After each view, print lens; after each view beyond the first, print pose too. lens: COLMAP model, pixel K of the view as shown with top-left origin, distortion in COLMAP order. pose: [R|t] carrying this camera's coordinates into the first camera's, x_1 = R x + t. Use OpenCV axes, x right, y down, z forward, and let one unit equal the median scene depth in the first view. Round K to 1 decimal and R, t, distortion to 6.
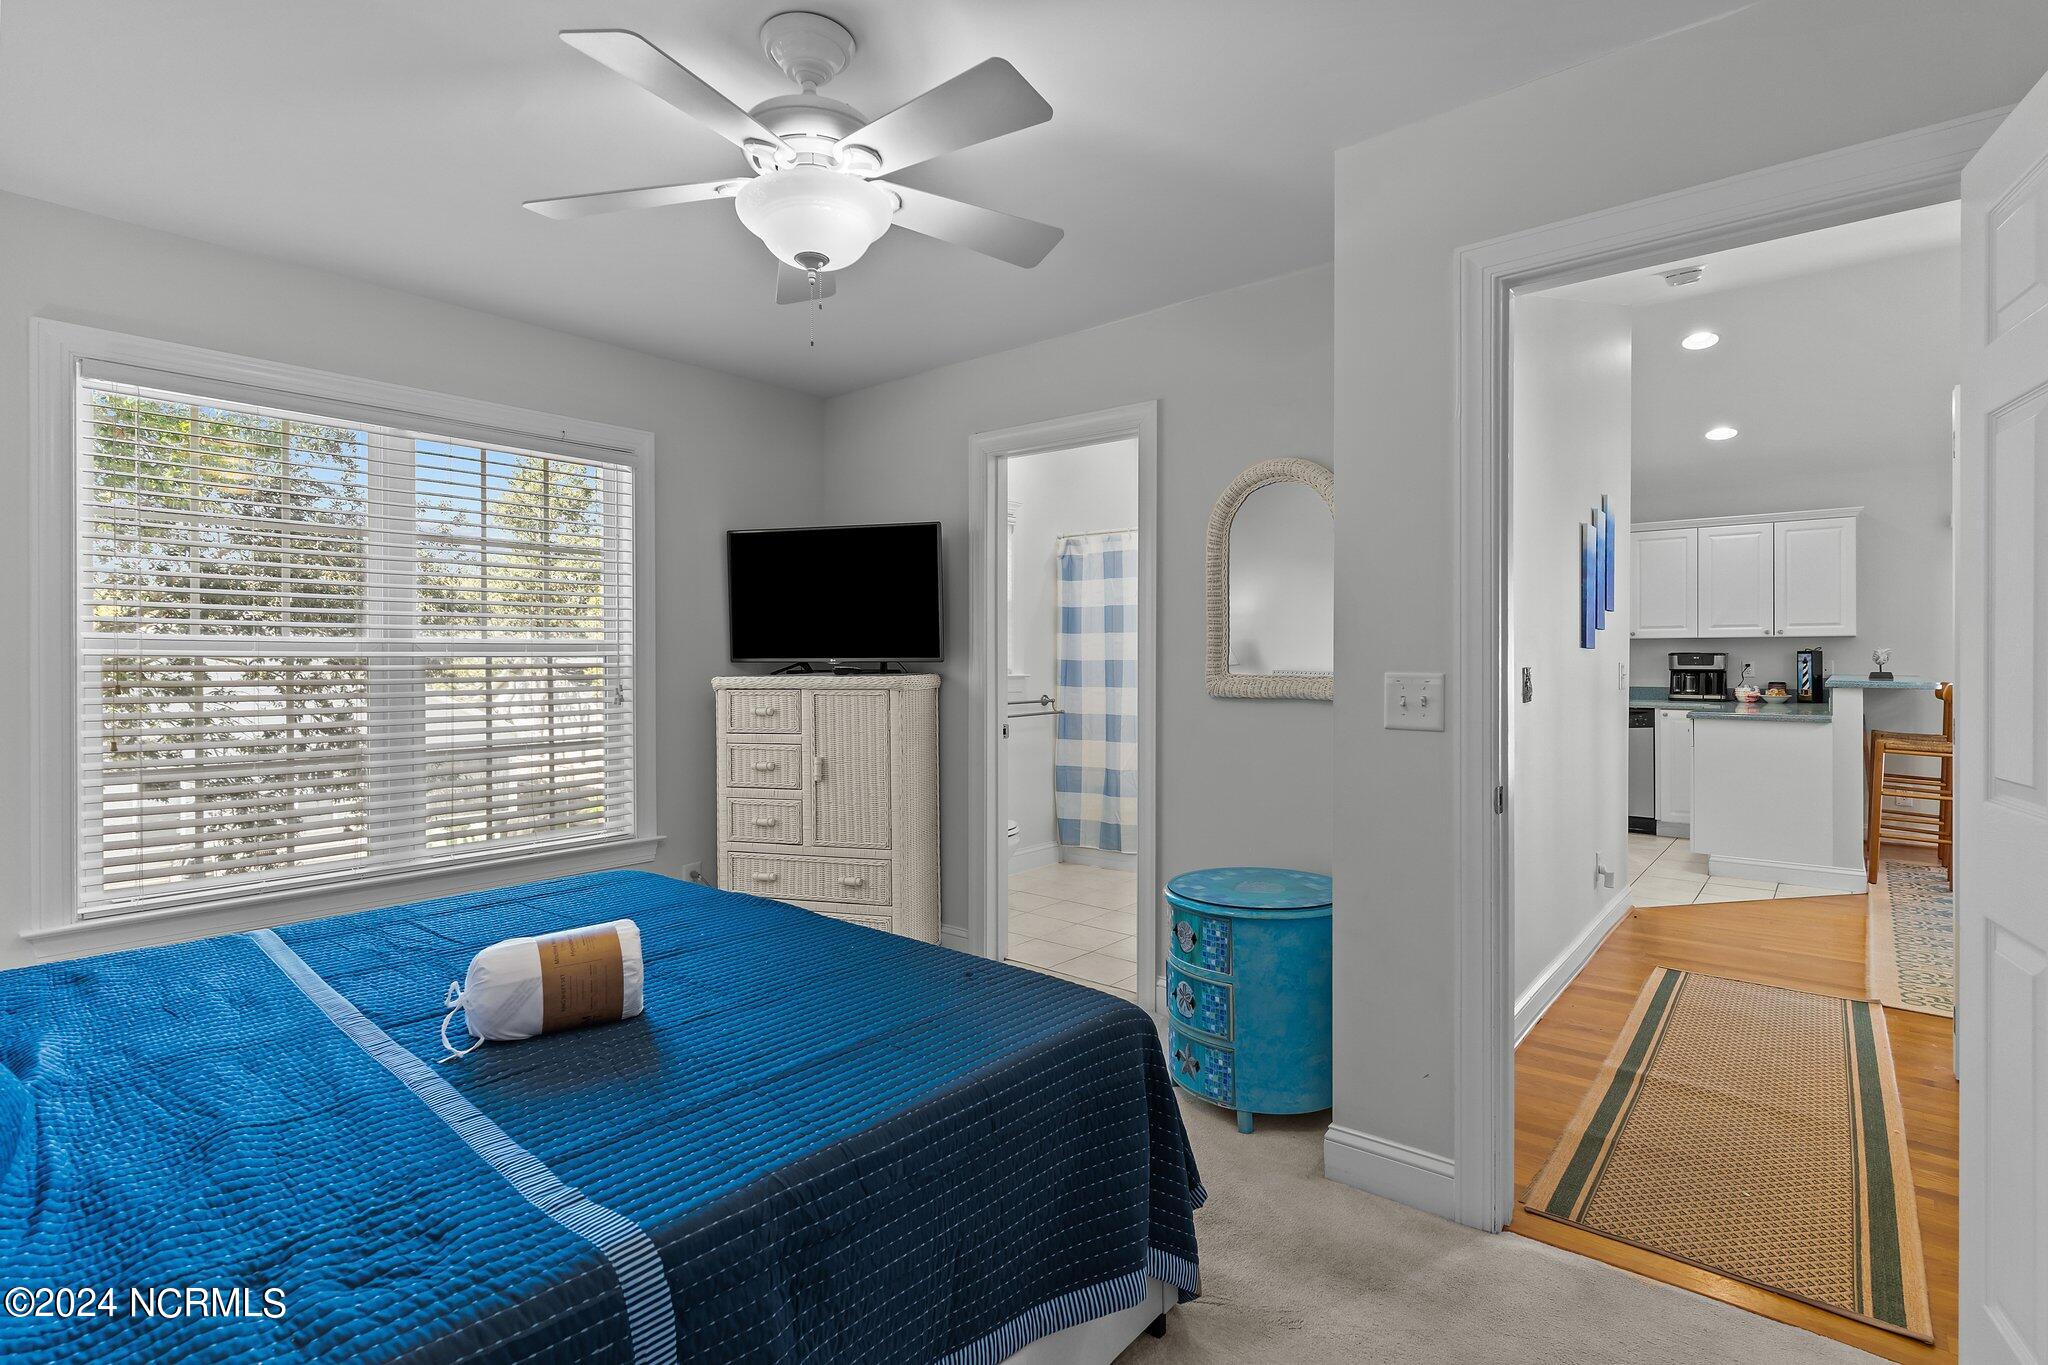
lens RADIAL K [[981.1, 0, 1027.2], [0, 981.1, 657.5], [0, 0, 1]] dist [0.001105, 0.000069]
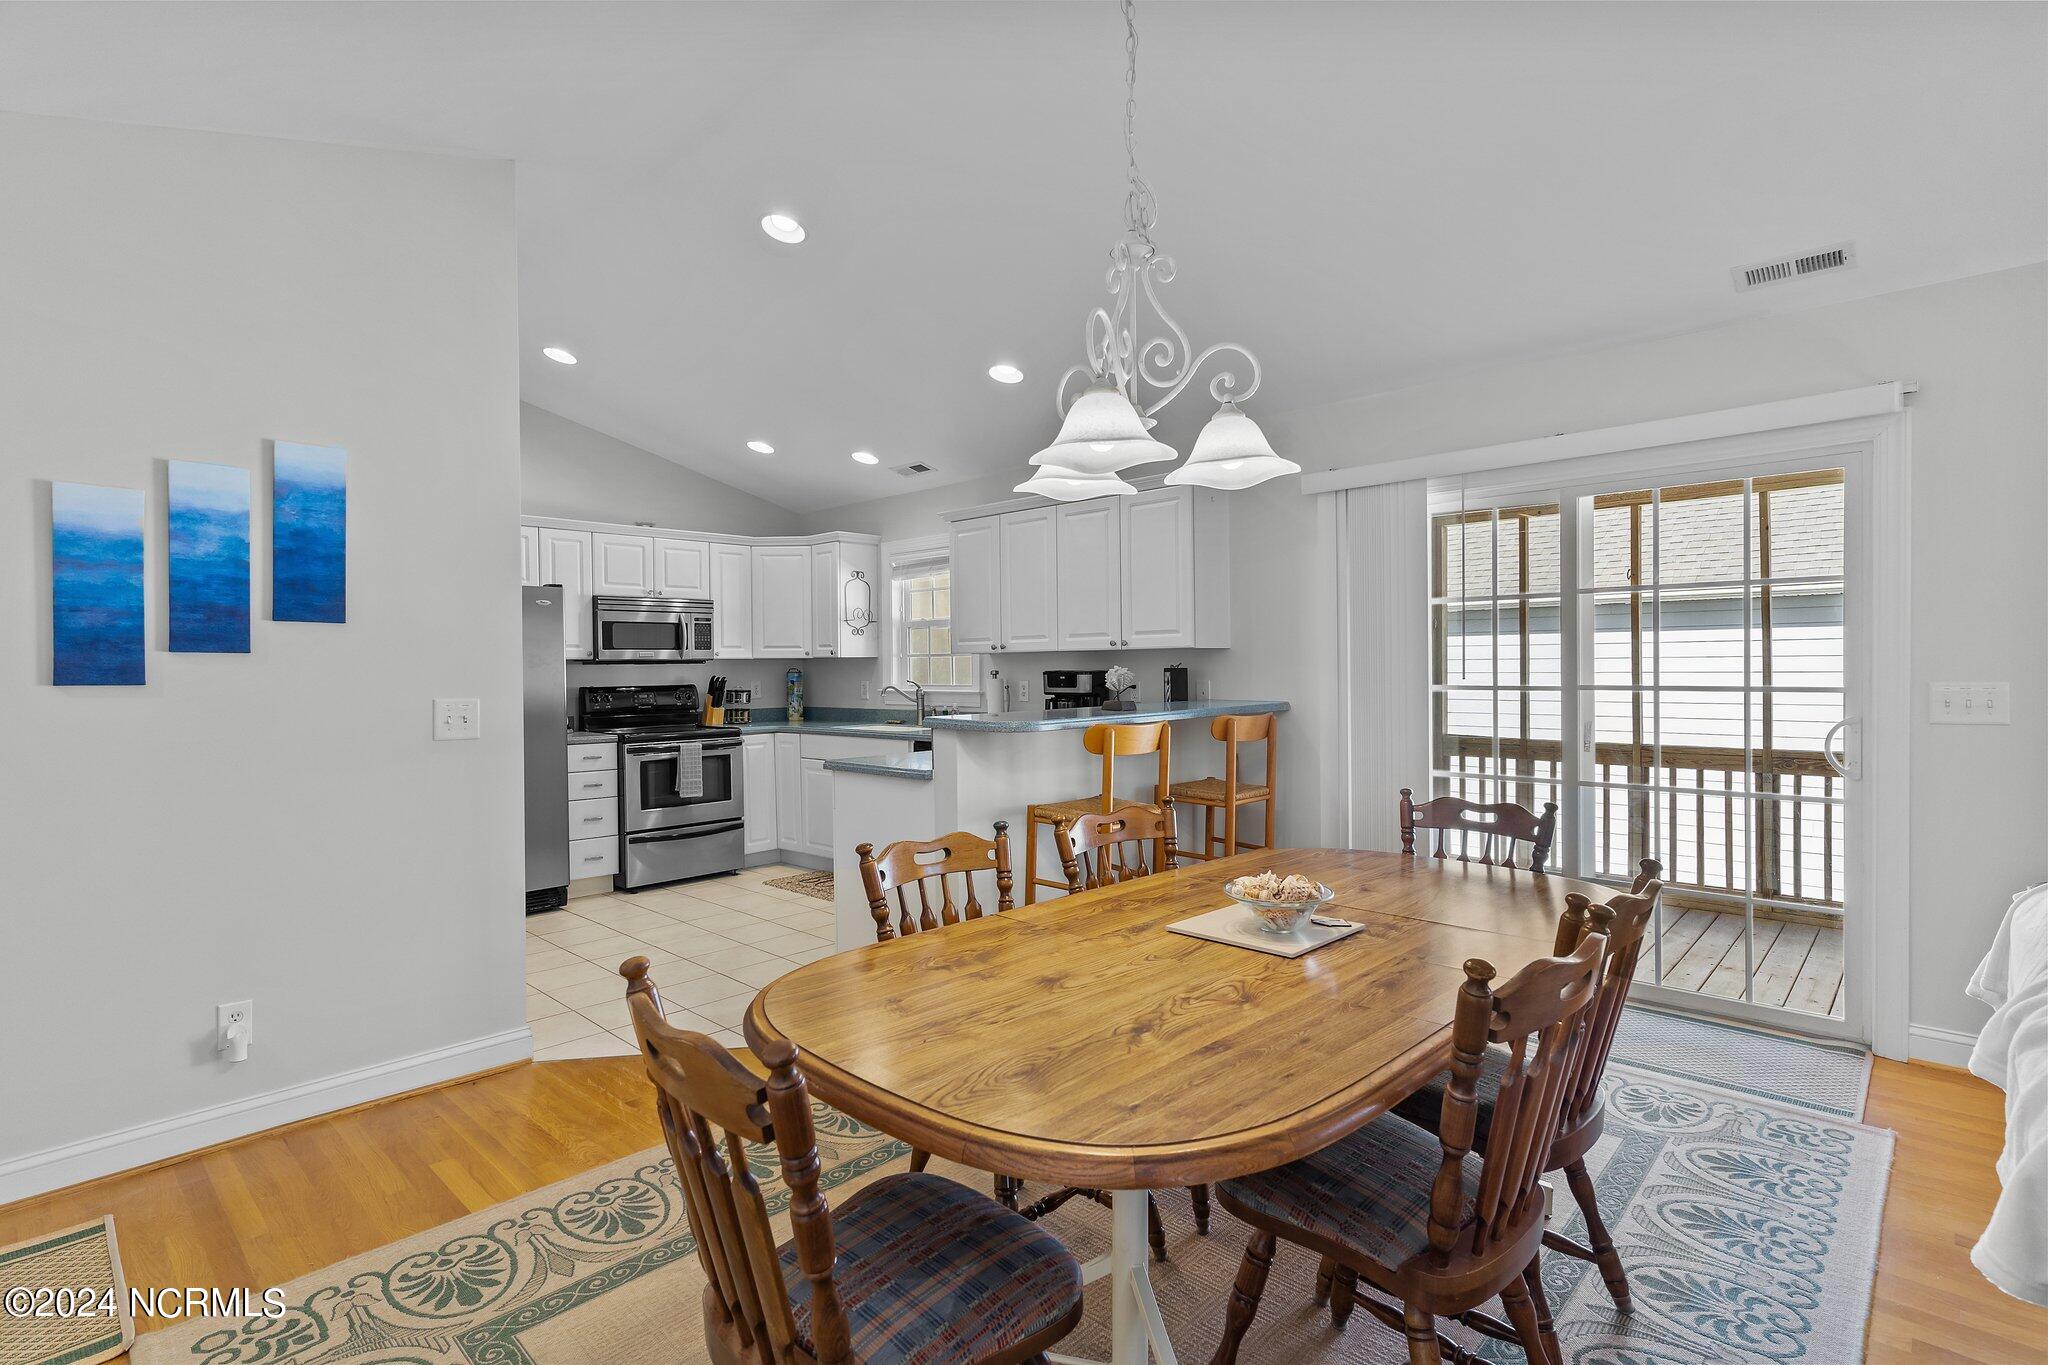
lens RADIAL K [[981.1, 0, 1027.6], [0, 981.1, 681.8], [0, 0, 1]] dist [0.001105, 0.000069]
pose [[0.997896, -0.010205, -0.064029, 0.711438], [0.011191, 0.999824, 0.015054, -0.008206], [0.063865, -0.015739, 0.997834, 0.245594]]
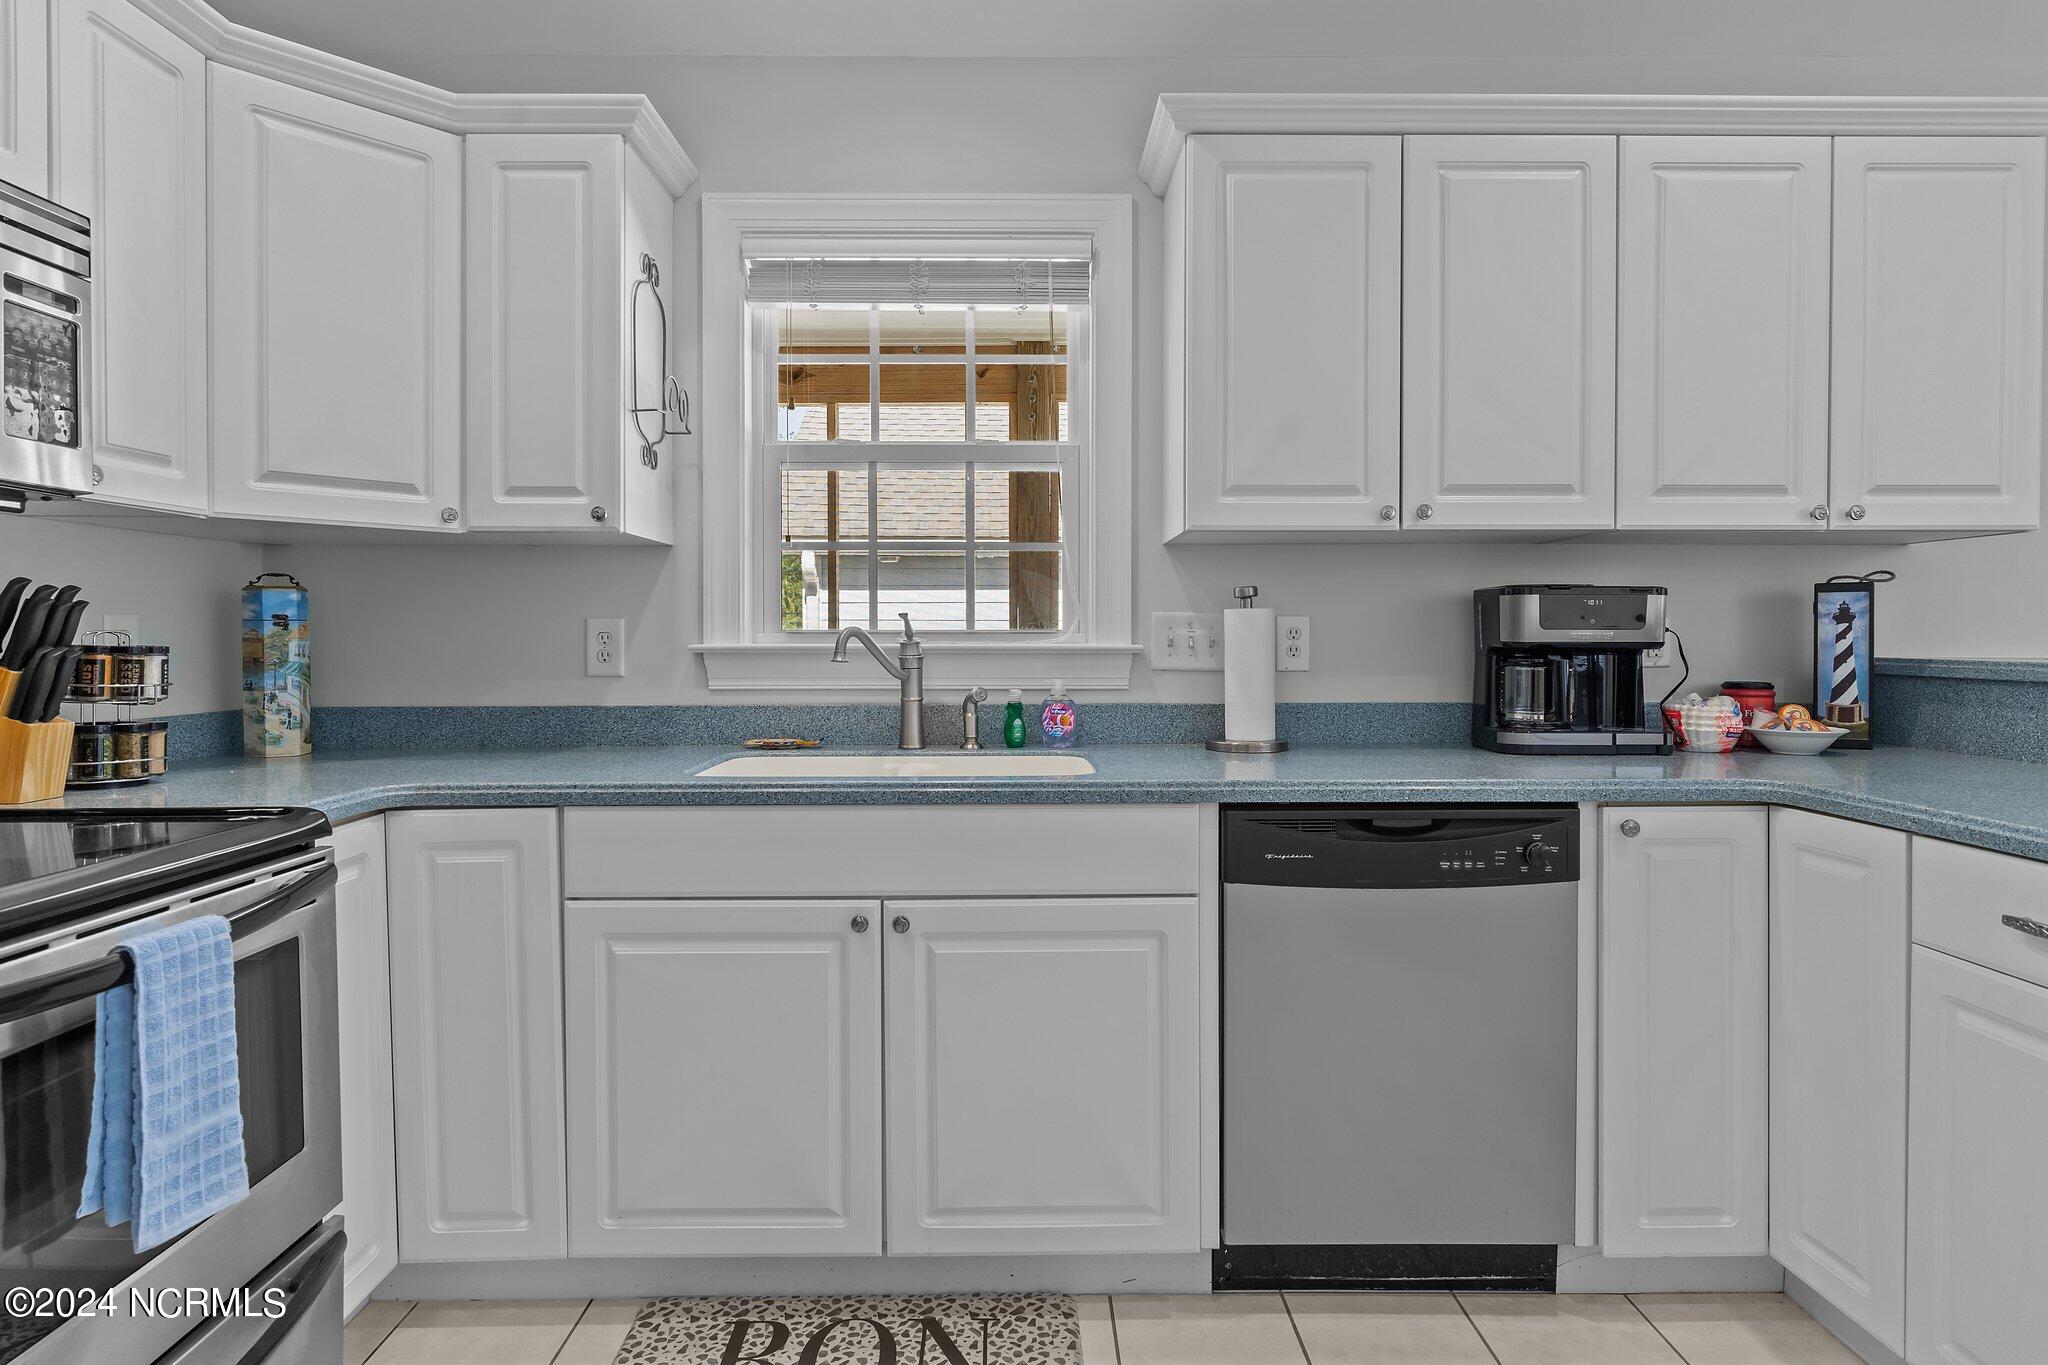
lens RADIAL K [[1127.2, 0, 1011.6], [0, 1127.2, 651.9], [0, 0, 1]] dist [0.001051, 0.001401]
pose [[0.764856, -0.011368, 0.644100, 0.344599], [0.000122, 0.999847, 0.017501, 0.008802], [-0.644201, -0.013307, 0.764741, 0.867794]]
